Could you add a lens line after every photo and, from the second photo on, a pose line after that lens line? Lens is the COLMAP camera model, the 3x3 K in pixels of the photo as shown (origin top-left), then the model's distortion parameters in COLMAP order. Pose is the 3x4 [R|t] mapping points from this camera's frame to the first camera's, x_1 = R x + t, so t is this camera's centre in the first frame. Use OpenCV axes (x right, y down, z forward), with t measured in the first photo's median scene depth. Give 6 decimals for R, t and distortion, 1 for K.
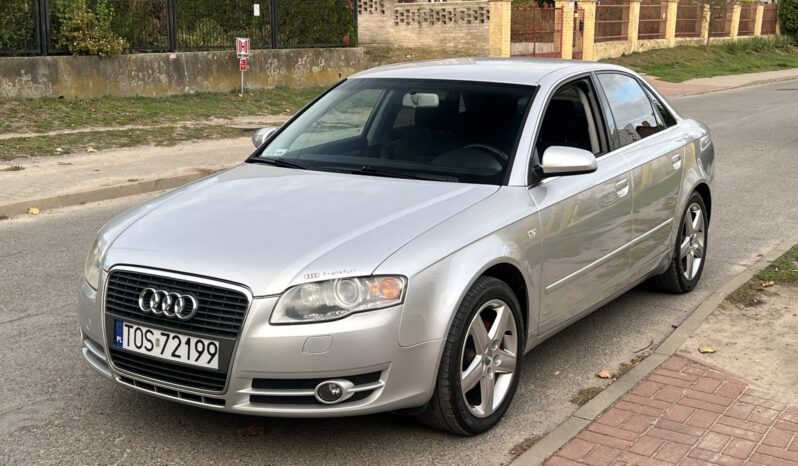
lens RADIAL K [[1035.5, 0, 399.0], [0, 1035.5, 233.0], [0, 0, 1]] dist [0.197284, -0.604776]
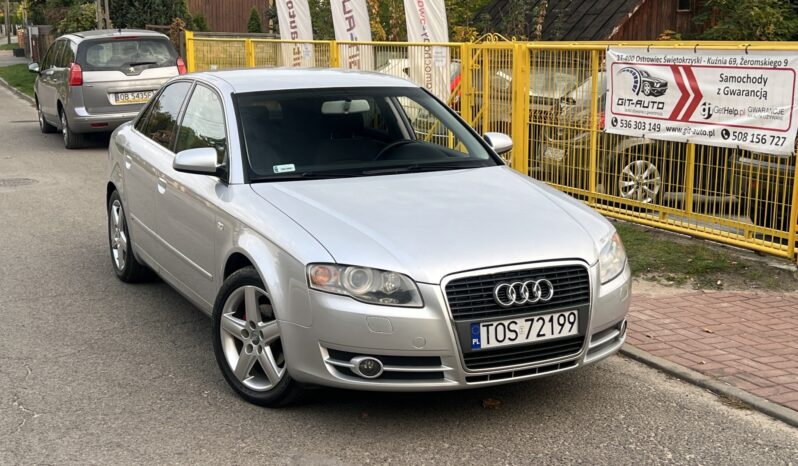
lens RADIAL K [[1035.5, 0, 399.0], [0, 1035.5, 233.0], [0, 0, 1]] dist [0.197284, -0.604776]
pose [[0.522660, -0.163661, 0.836685, -1.084609], [0.170779, 0.981608, 0.085327, -0.099797], [-0.835261, 0.098291, 0.540997, 0.462472]]
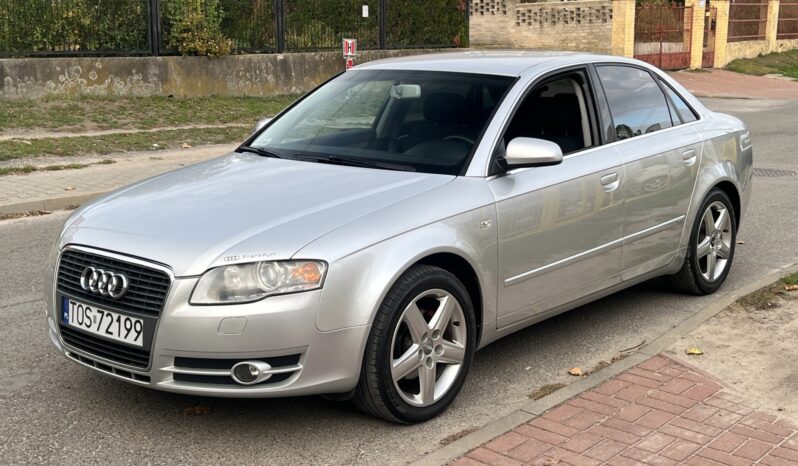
lens RADIAL K [[1035.5, 0, 399.0], [0, 1035.5, 233.0], [0, 0, 1]] dist [0.197284, -0.604776]
pose [[0.990470, 0.022080, -0.135947, 0.188978], [-0.022461, 0.999747, -0.001271, 0.012250], [0.135884, 0.004312, 0.990715, 0.008888]]
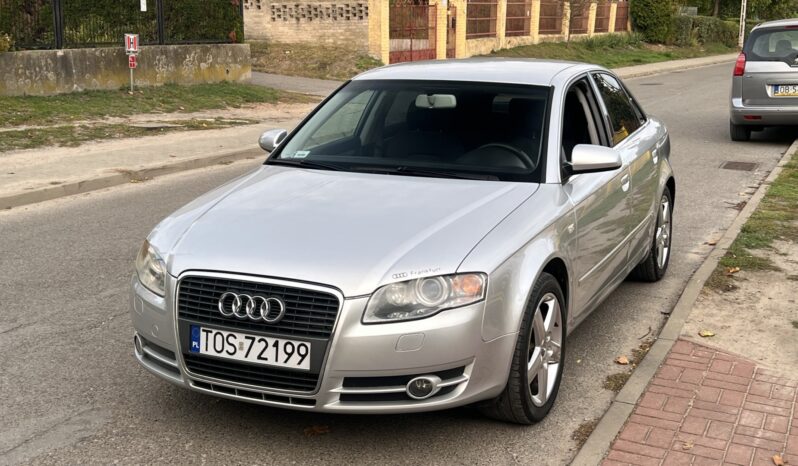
lens RADIAL K [[1035.5, 0, 399.0], [0, 1035.5, 233.0], [0, 0, 1]] dist [0.197284, -0.604776]
pose [[0.990187, -0.025356, 0.137427, -0.195909], [0.024727, 0.999675, 0.006283, -0.006221], [-0.137542, -0.002823, 0.990492, -0.013271]]
